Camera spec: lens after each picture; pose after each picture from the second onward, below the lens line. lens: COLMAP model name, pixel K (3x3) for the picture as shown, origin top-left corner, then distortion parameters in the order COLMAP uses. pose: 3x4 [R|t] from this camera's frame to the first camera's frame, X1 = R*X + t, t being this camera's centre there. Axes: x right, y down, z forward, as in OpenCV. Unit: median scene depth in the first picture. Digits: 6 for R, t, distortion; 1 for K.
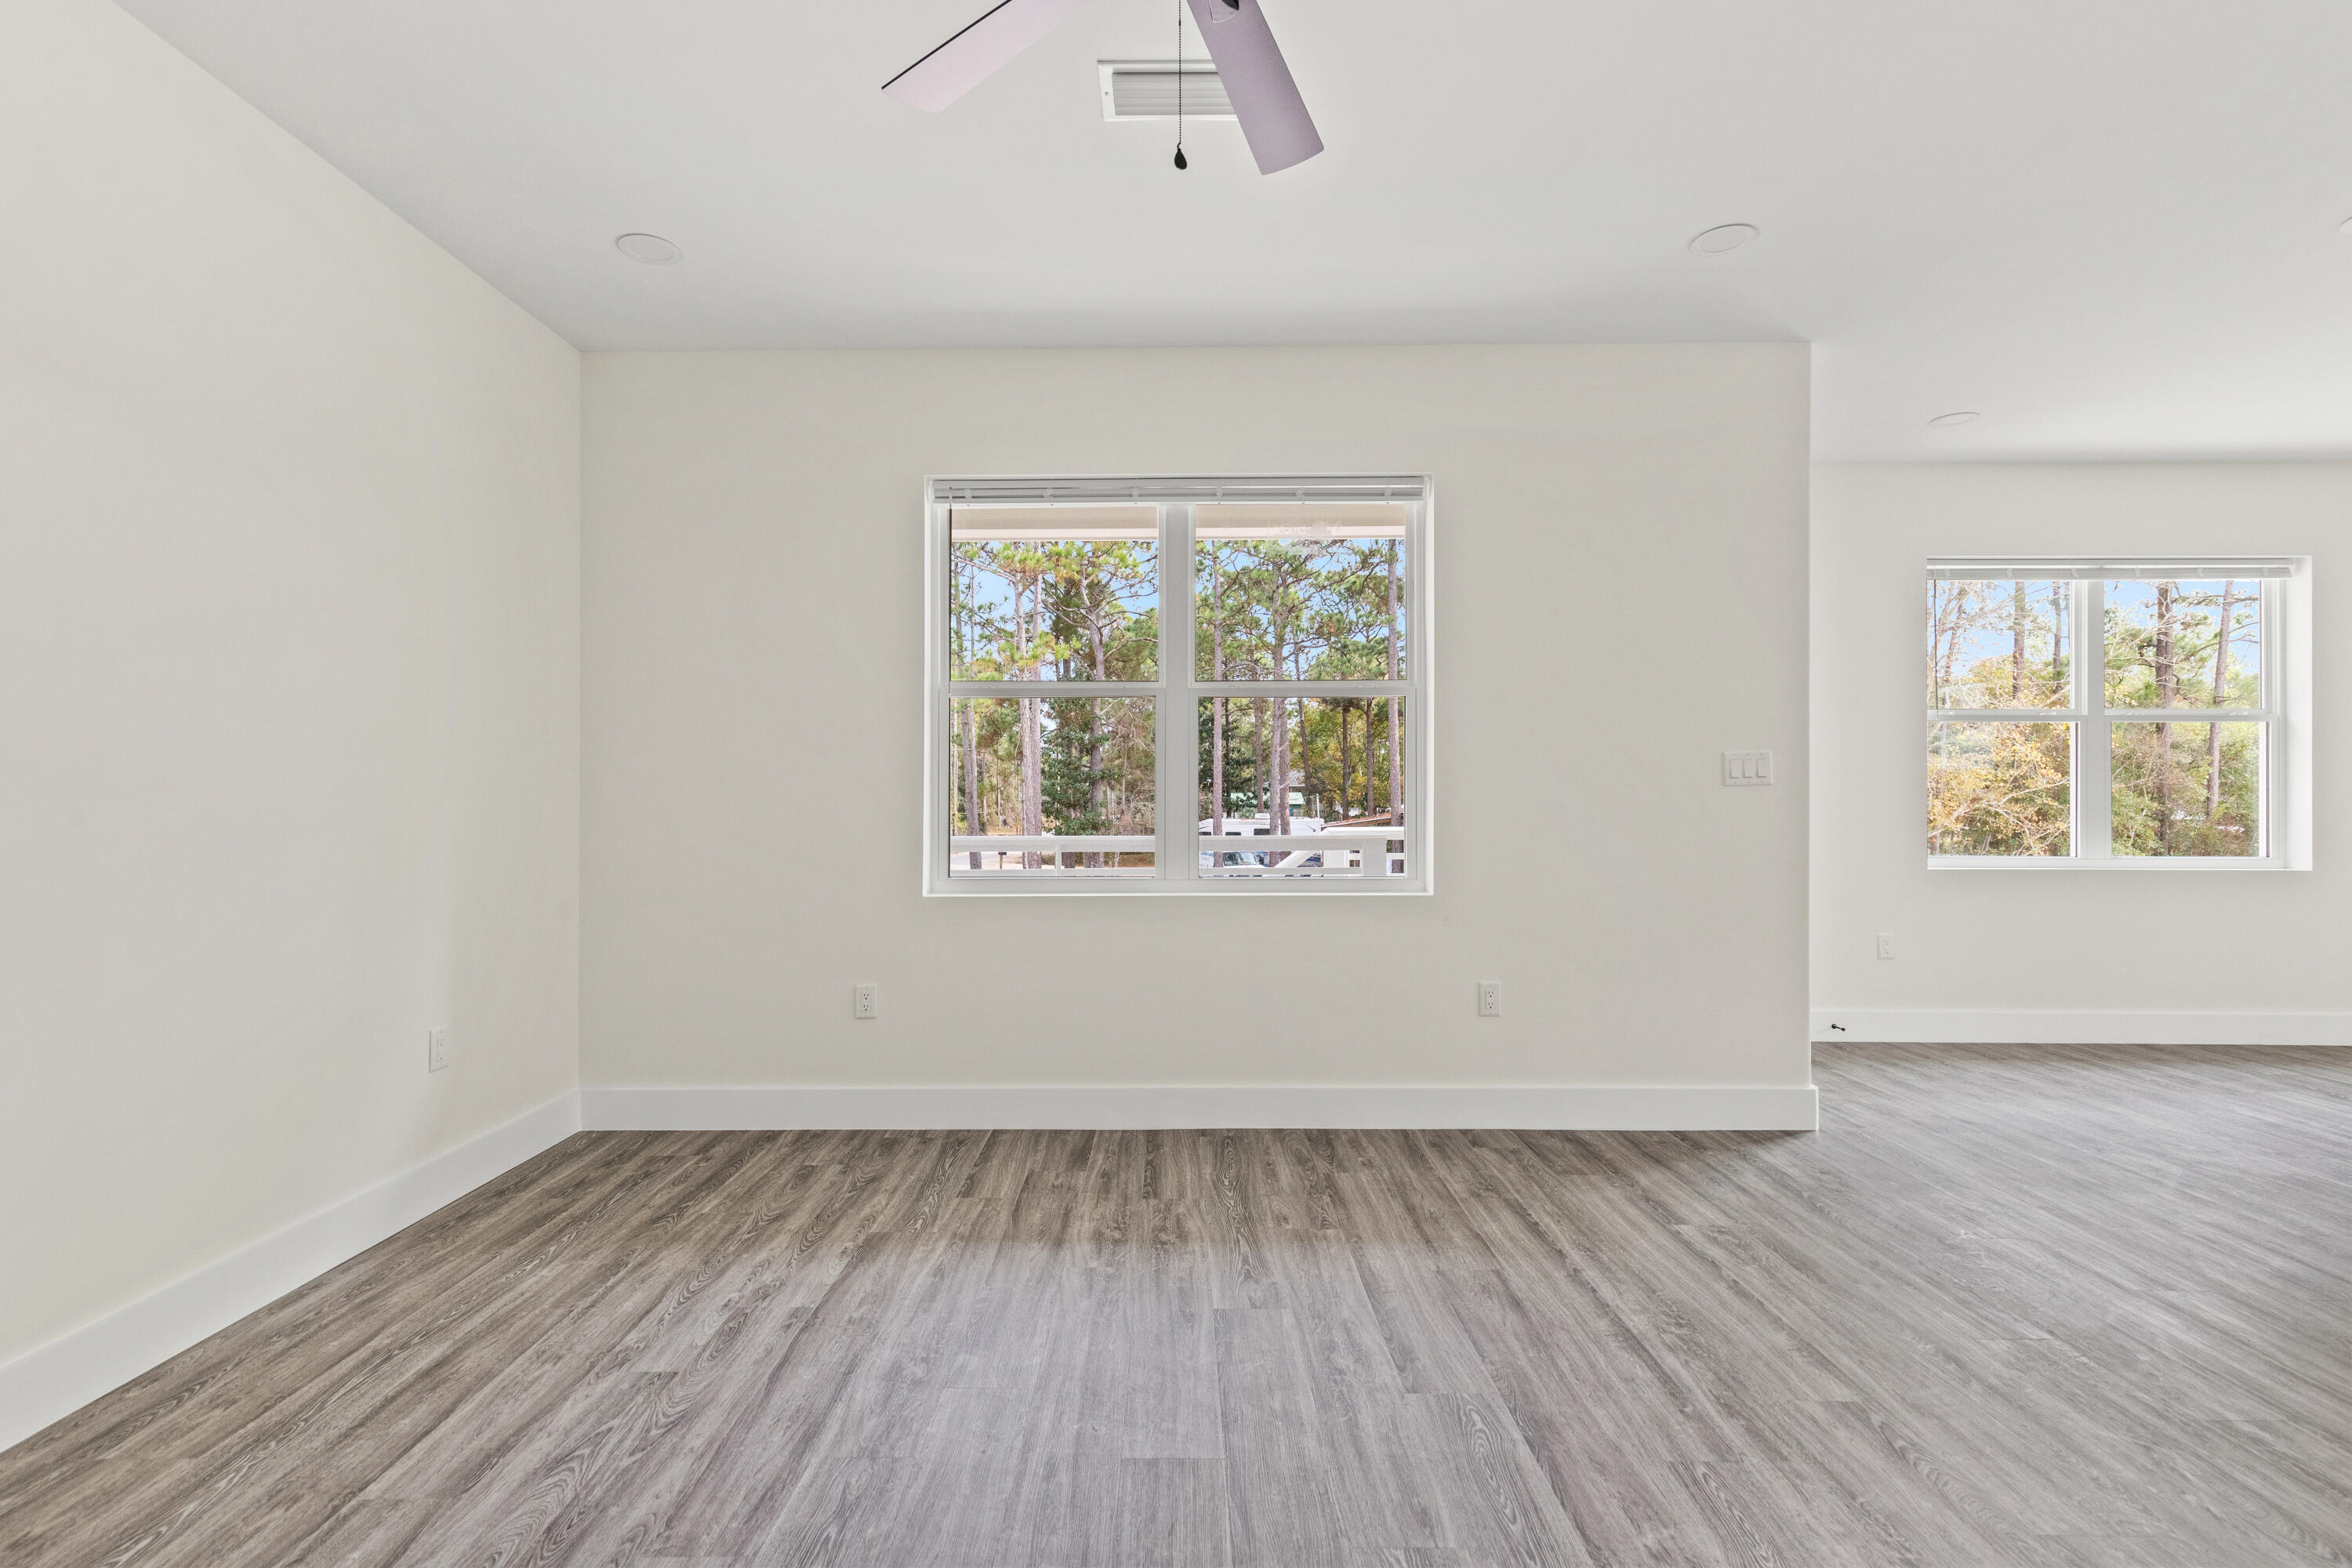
lens RADIAL K [[1090.8, 0, 1179.7], [0, 1090.8, 788.6], [0, 0, 1]] dist [0.004703, -0.000924]
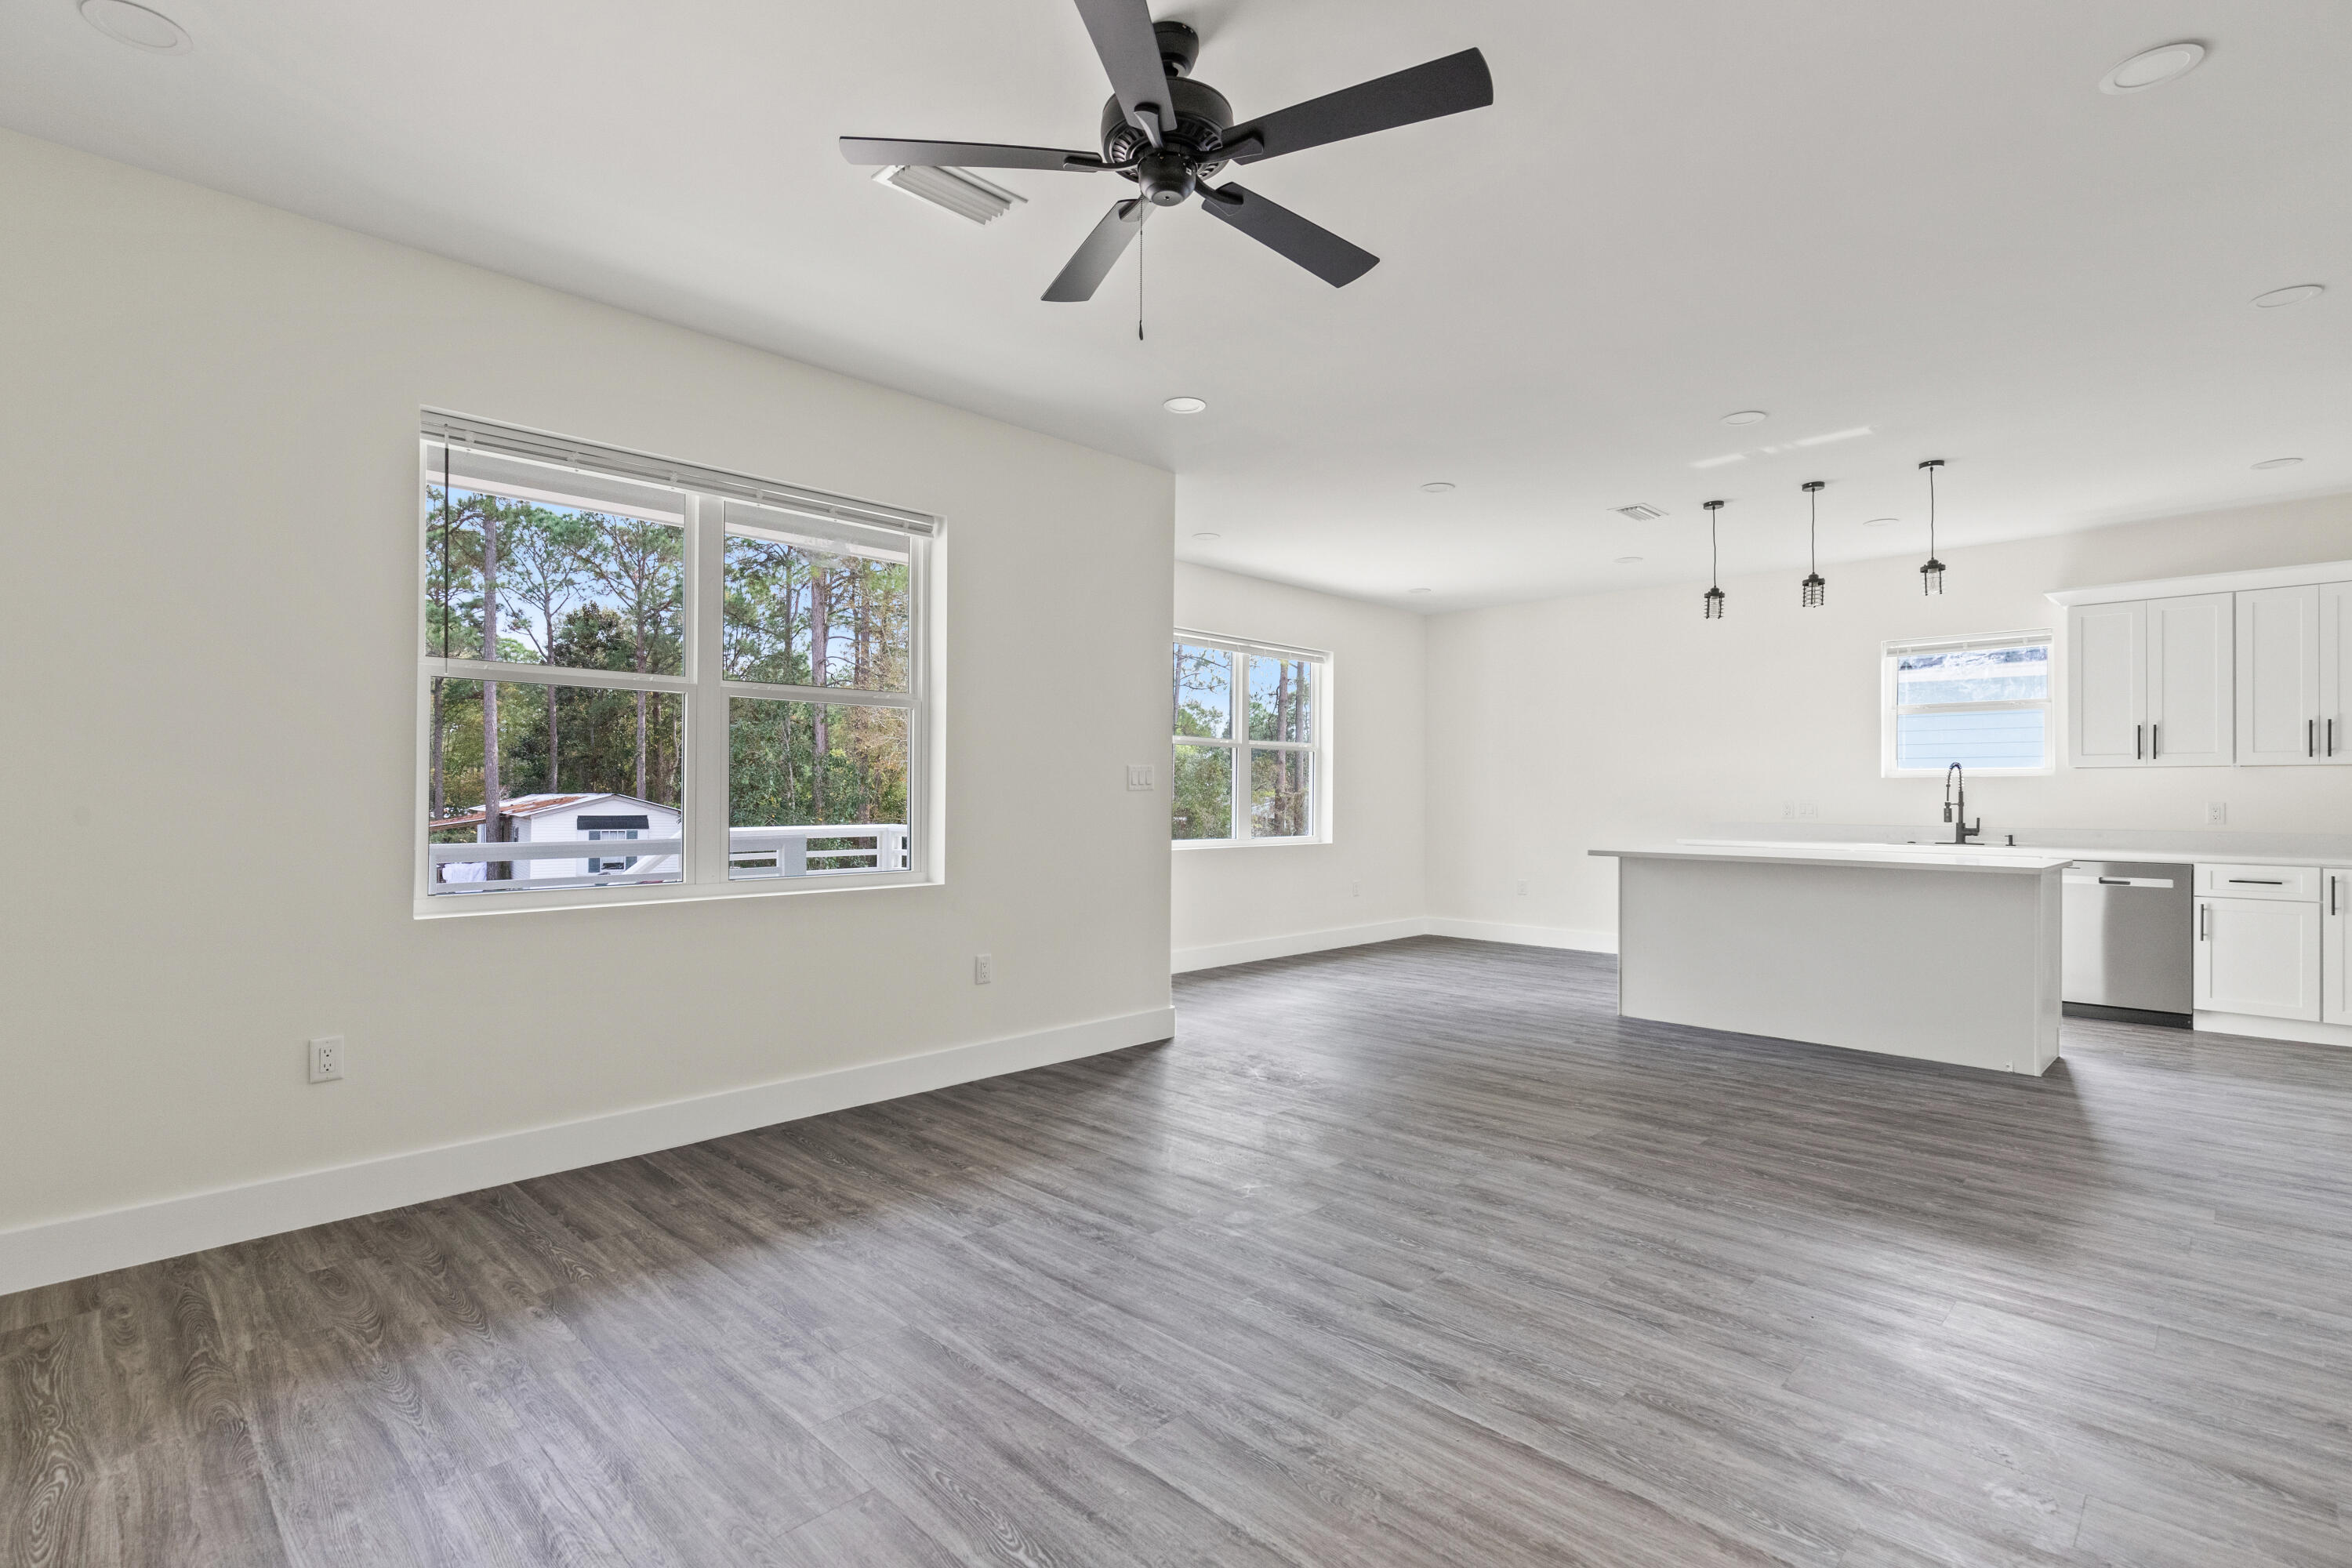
lens RADIAL K [[1170.7, 0, 1175.3], [0, 1170.7, 776.5], [0, 0, 1]] dist [-0.012780, 0.000191]
pose [[0.671846, 0.015336, 0.740532, -0.547091], [-0.007484, 0.999875, -0.013917, 0.000480], [-0.740653, 0.003808, 0.671877, -0.006394]]
